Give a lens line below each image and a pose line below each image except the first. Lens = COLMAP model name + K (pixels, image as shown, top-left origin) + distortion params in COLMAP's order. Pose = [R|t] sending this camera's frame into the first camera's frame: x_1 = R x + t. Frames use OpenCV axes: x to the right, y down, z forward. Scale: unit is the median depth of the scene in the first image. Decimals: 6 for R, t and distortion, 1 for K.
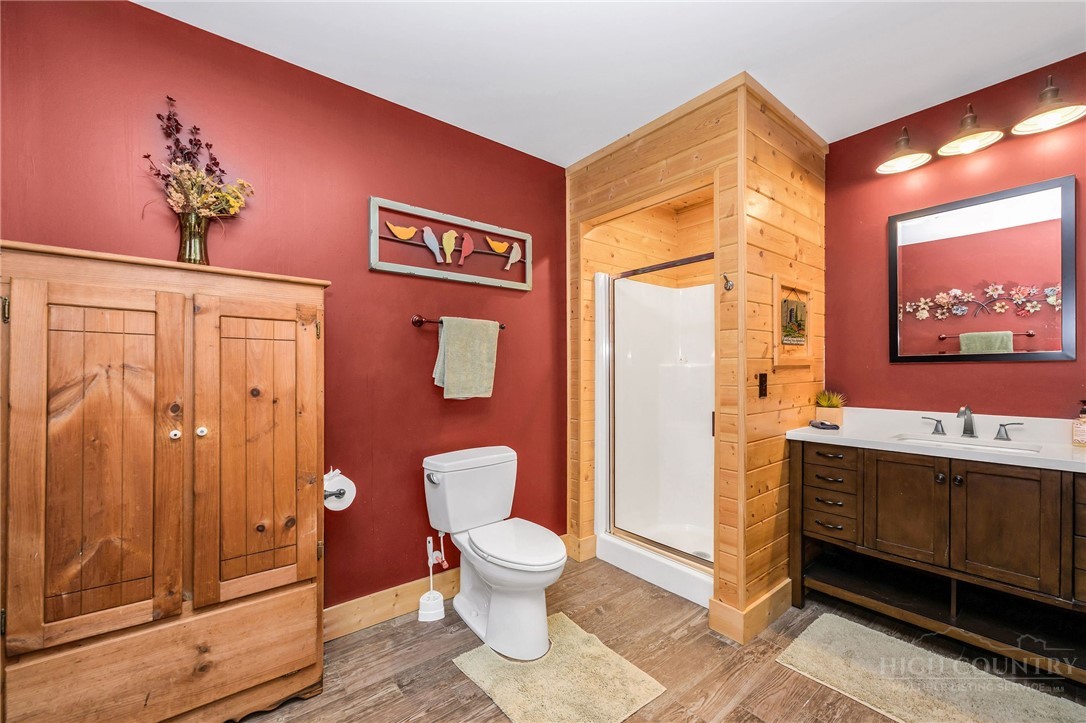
lens RADIAL K [[434.0, 0, 546.7], [0, 434.0, 369.8], [0, 0, 1]] dist [-0.001009, 0.000060]
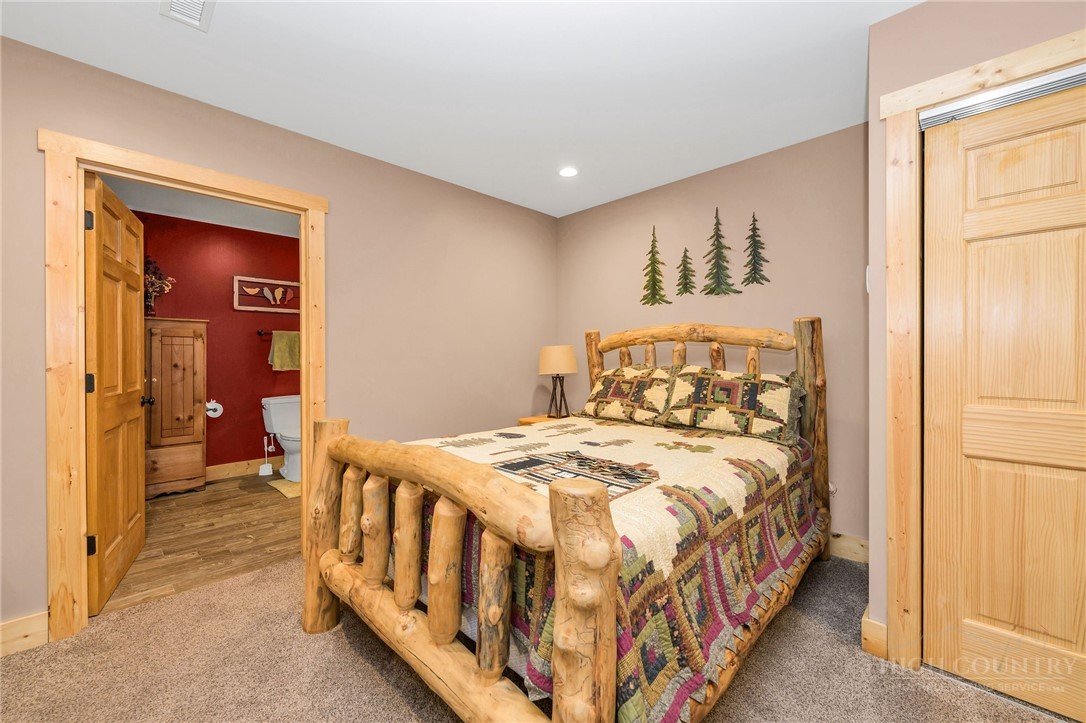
lens RADIAL K [[434.0, 0, 539.1], [0, 434.0, 352.3], [0, 0, 1]] dist [-0.001009, 0.000060]
pose [[0.992799, -0.000869, 0.119790, 0.809757], [0.001897, 0.999962, -0.008473, -0.000756], [-0.119778, 0.008639, 0.992763, -1.265693]]
